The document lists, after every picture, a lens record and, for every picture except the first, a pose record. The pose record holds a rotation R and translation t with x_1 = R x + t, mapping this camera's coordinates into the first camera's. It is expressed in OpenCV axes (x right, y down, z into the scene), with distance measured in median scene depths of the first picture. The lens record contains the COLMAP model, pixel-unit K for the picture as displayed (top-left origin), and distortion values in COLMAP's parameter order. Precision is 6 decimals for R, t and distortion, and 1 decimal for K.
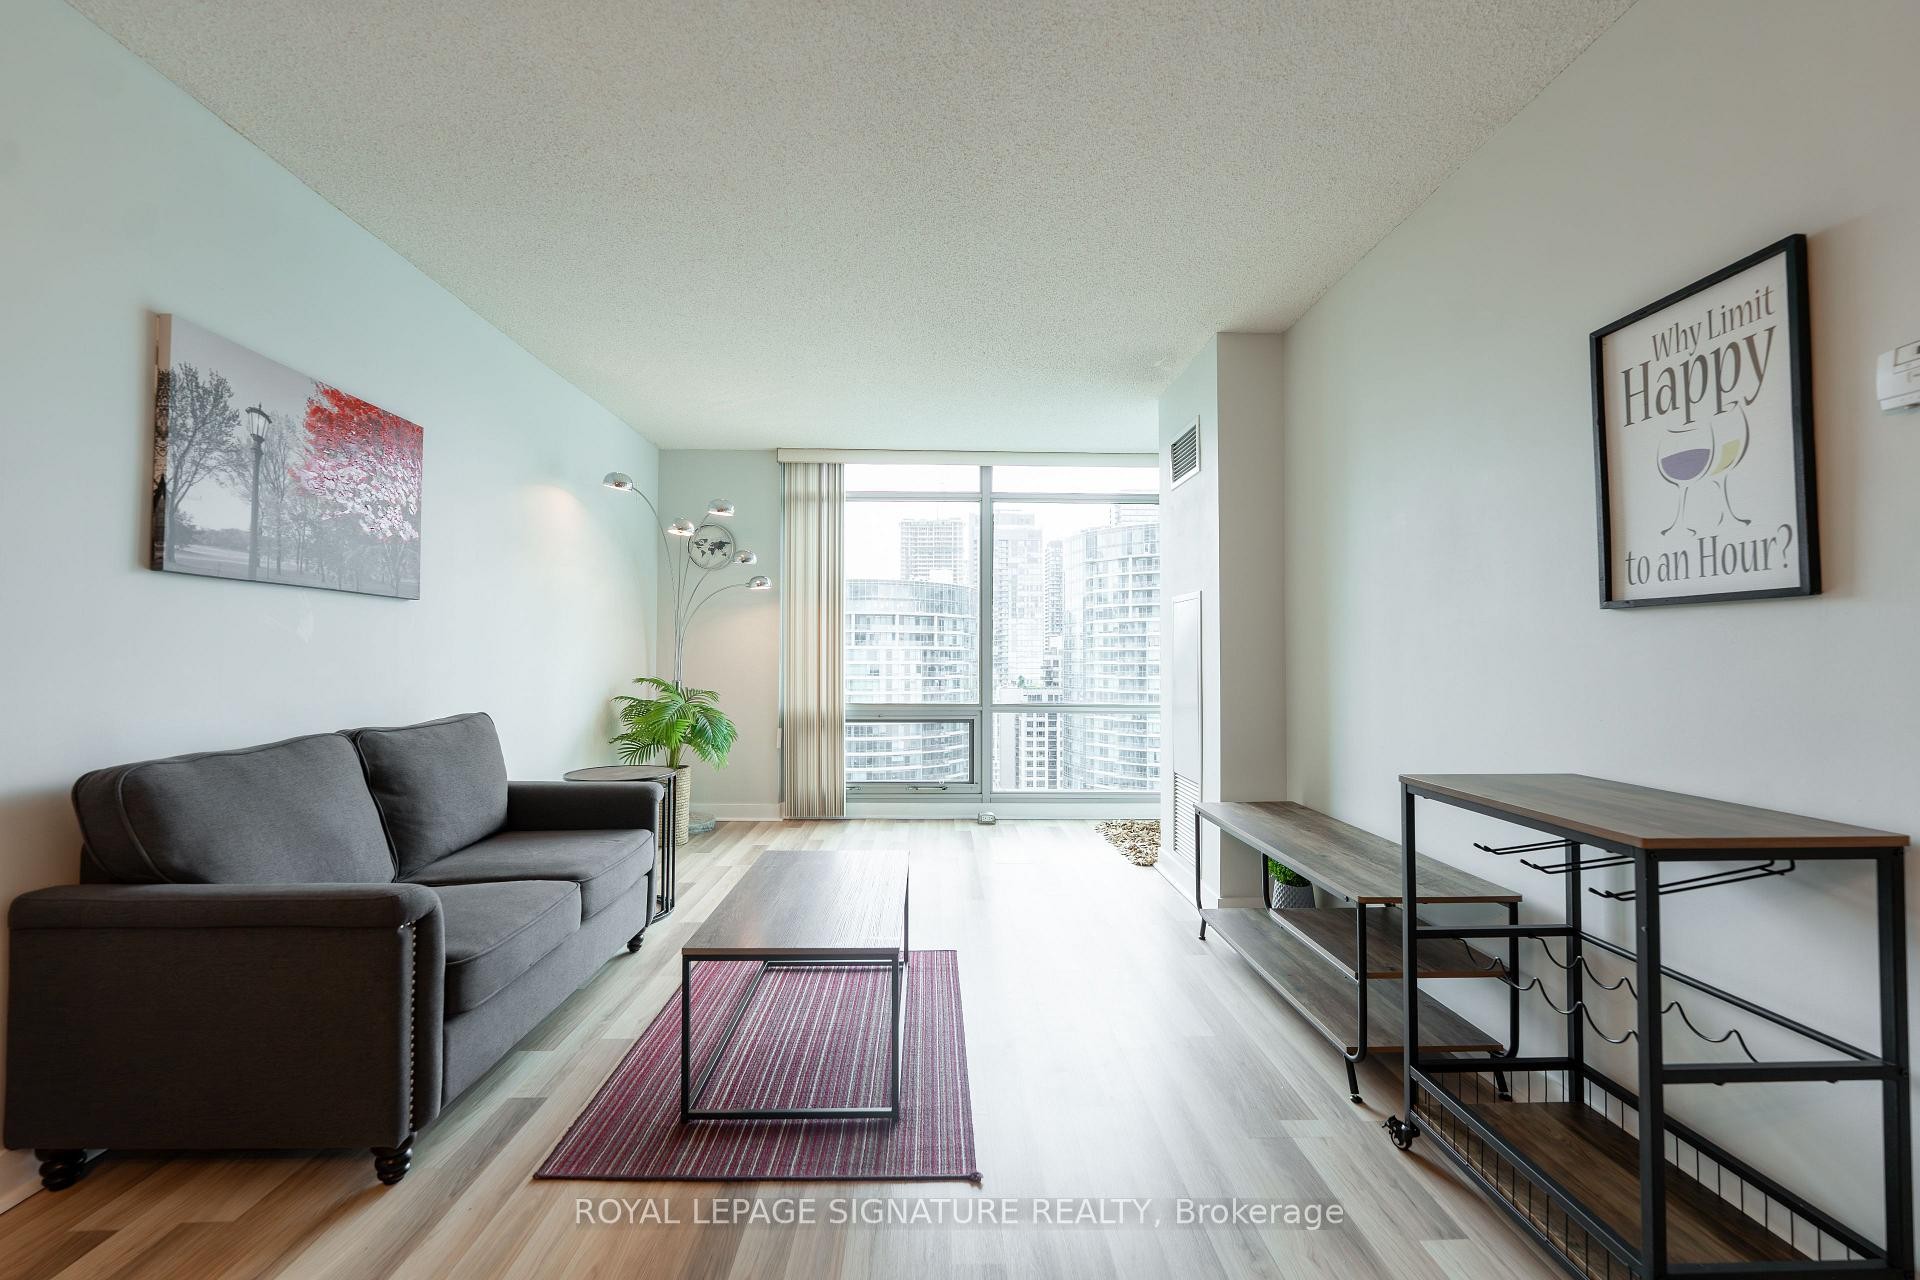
lens RADIAL K [[774.8, 0, 955.4], [0, 774.8, 632.8], [0, 0, 1]] dist [0.001533, -0.000140]
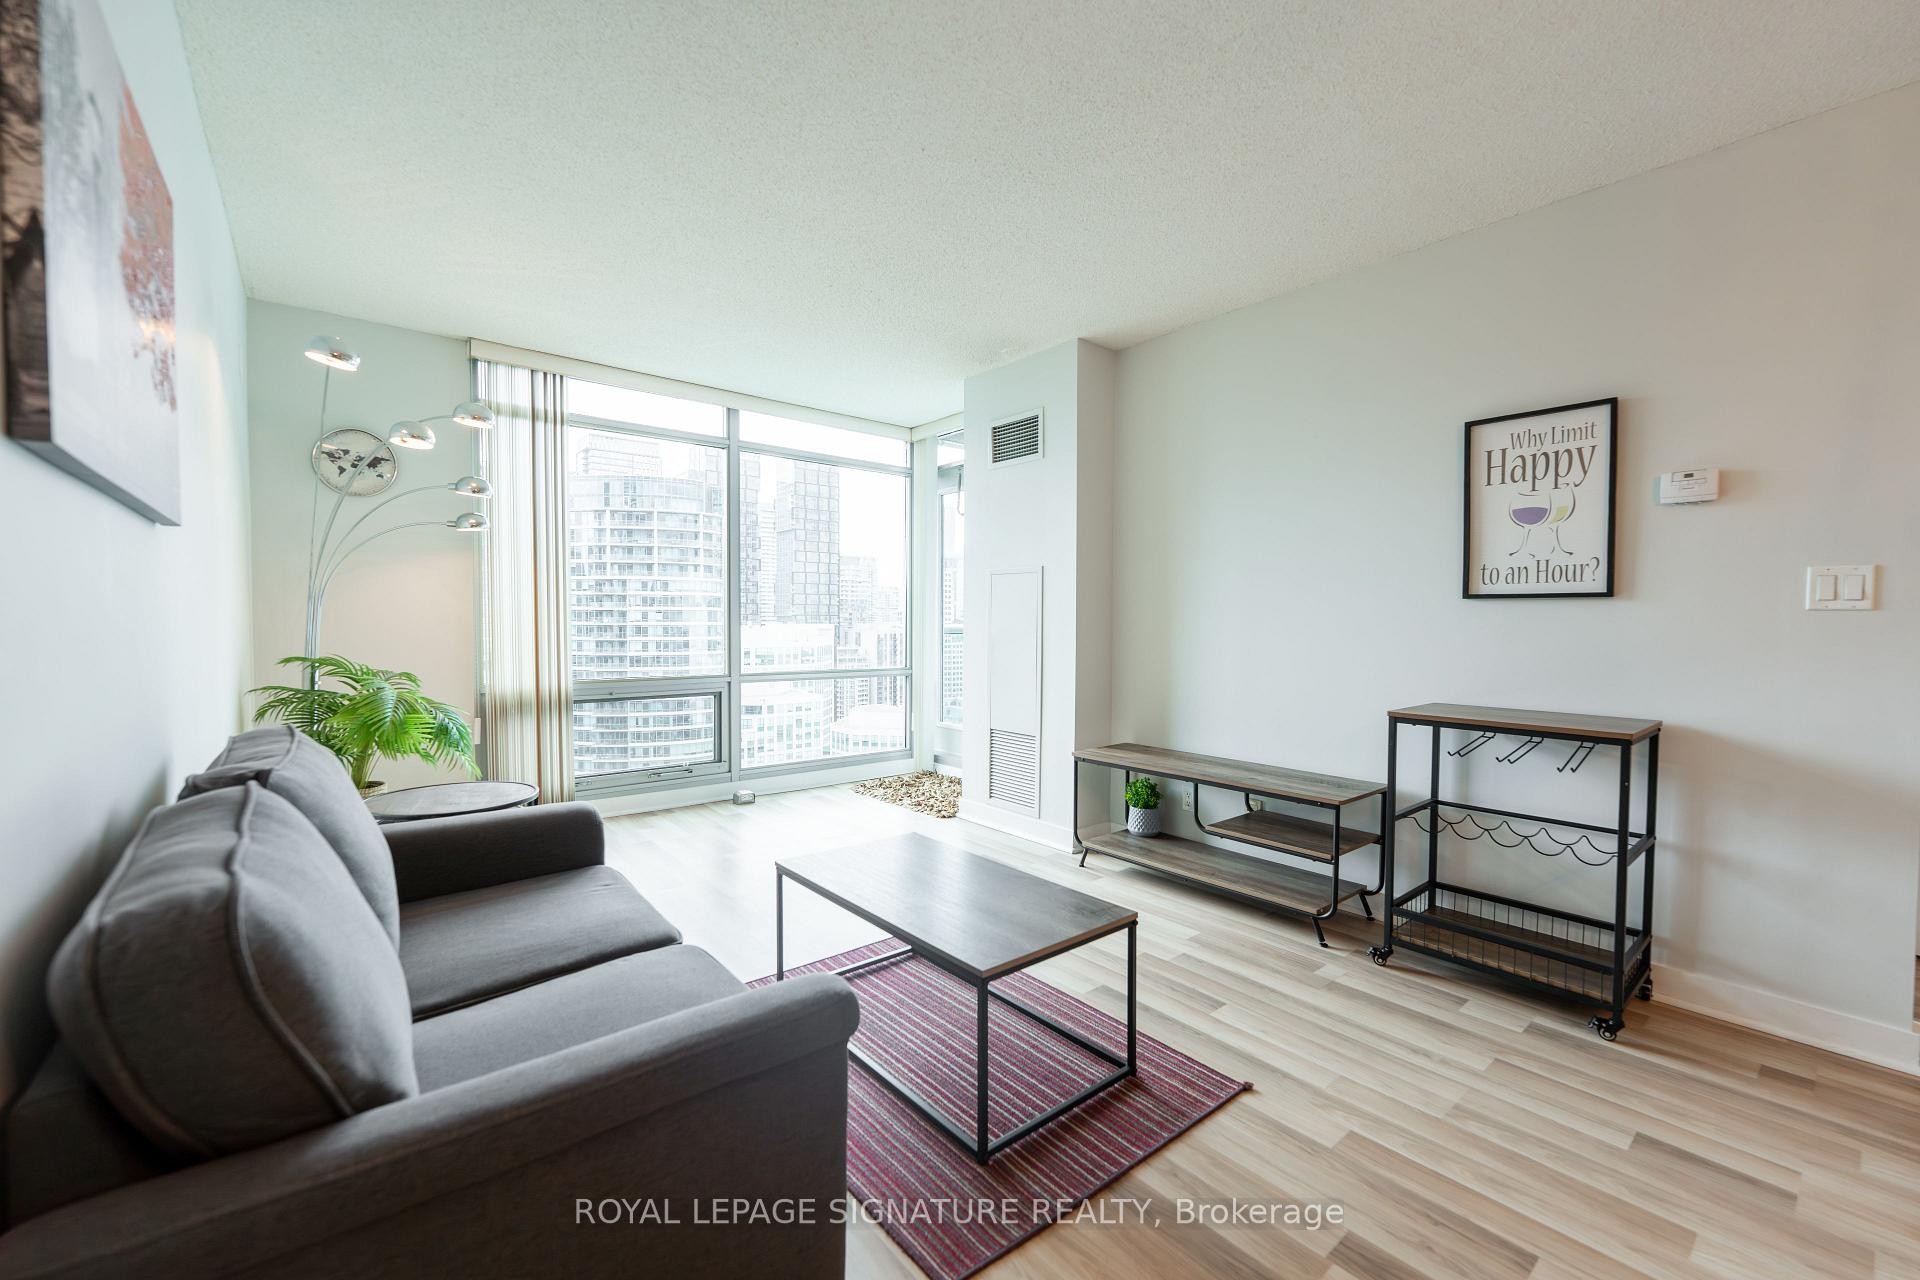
lens RADIAL K [[774.8, 0, 955.1], [0, 774.8, 638.1], [0, 0, 1]] dist [0.001533, -0.000140]
pose [[0.787302, -0.013341, 0.616423, -0.715063], [-0.022585, 0.998471, 0.050455, -0.004971], [-0.616154, -0.053645, 0.785797, 0.284252]]
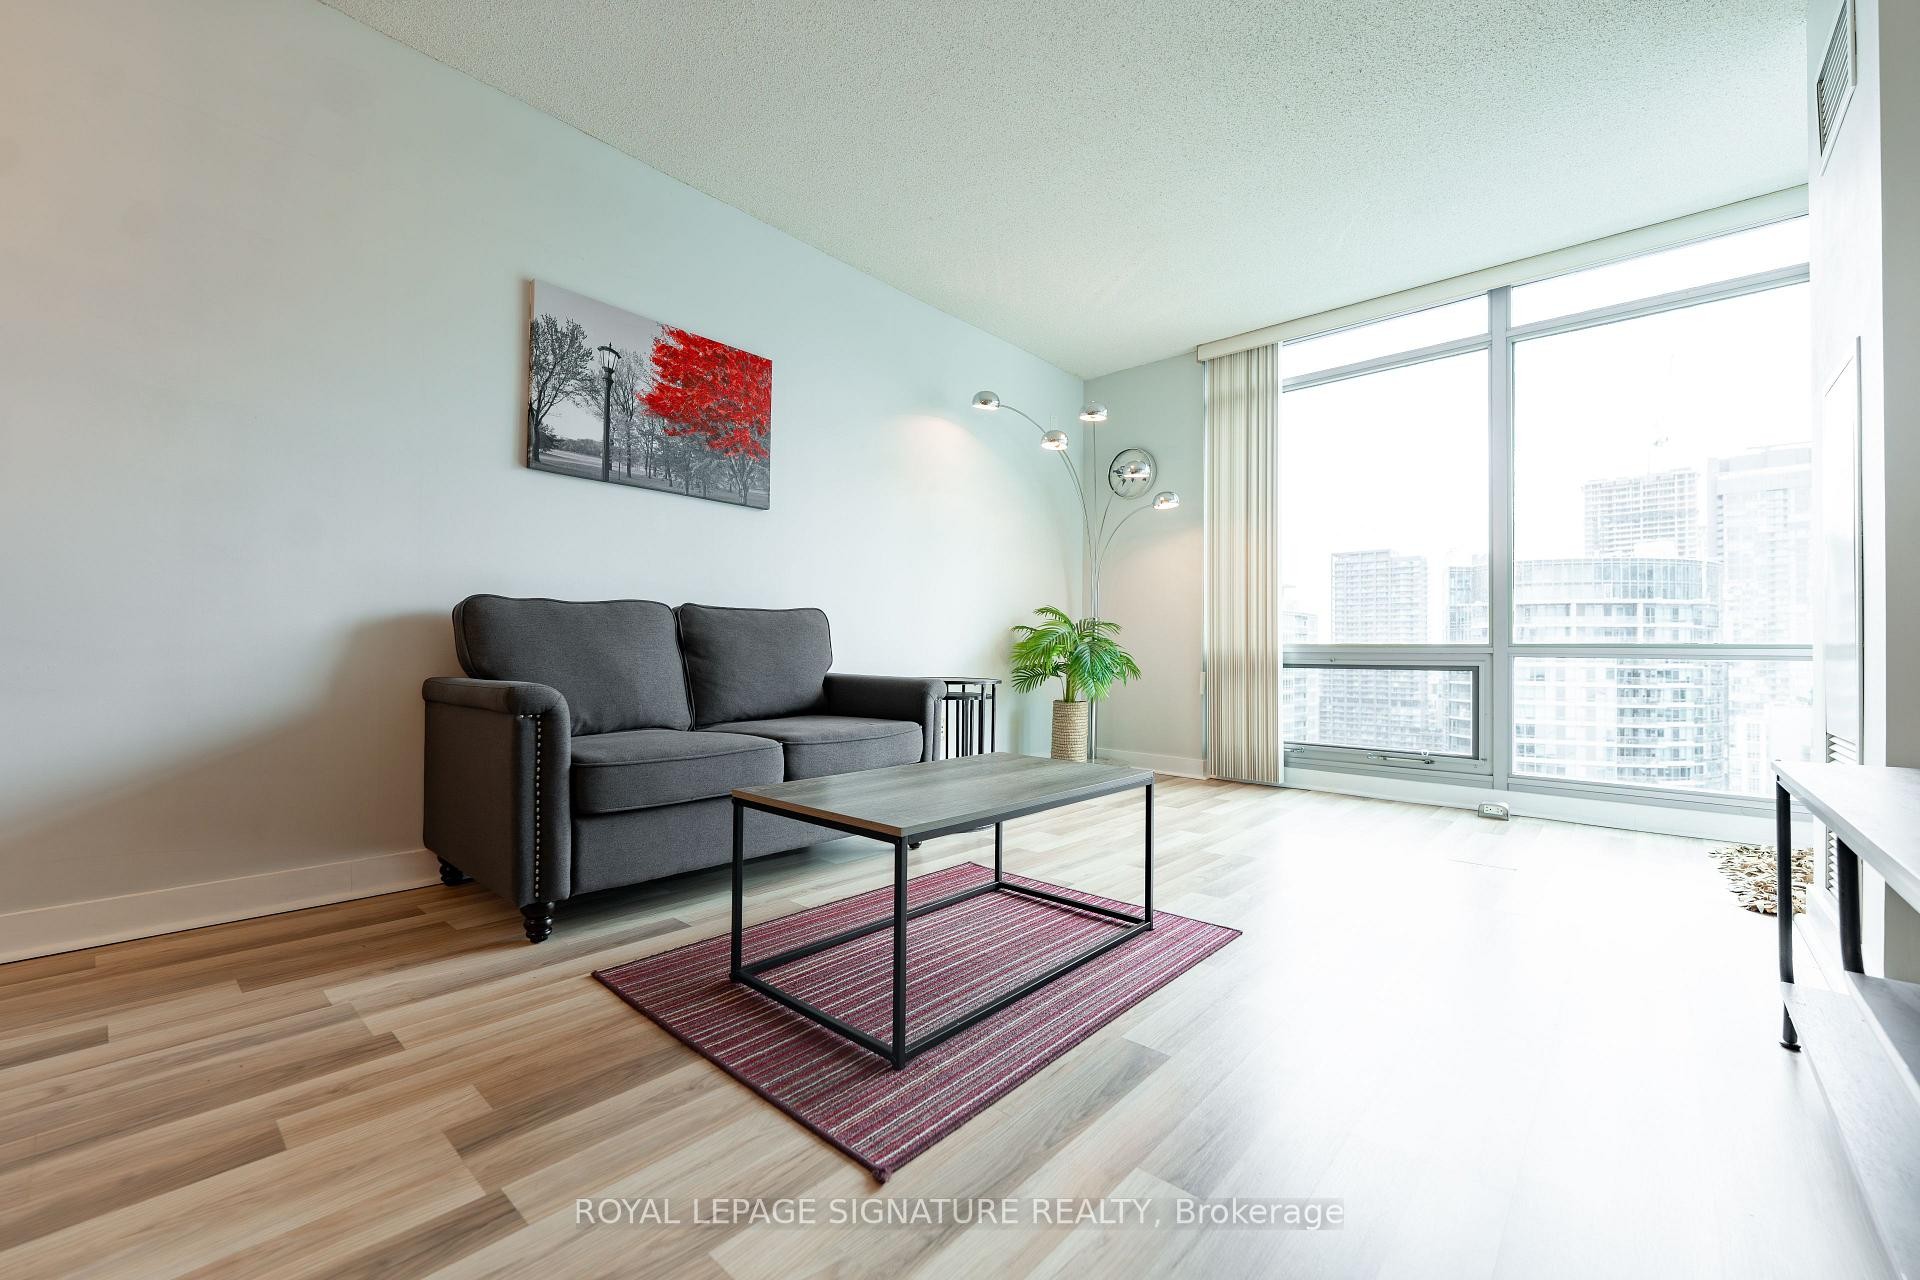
lens RADIAL K [[774.8, 0, 954.1], [0, 774.8, 642.3], [0, 0, 1]] dist [0.001533, -0.000140]
pose [[0.724288, -0.008406, -0.689447, 0.362459], [0.013611, 0.999905, 0.002109, 0.186828], [0.689363, -0.010912, 0.724333, 0.413861]]
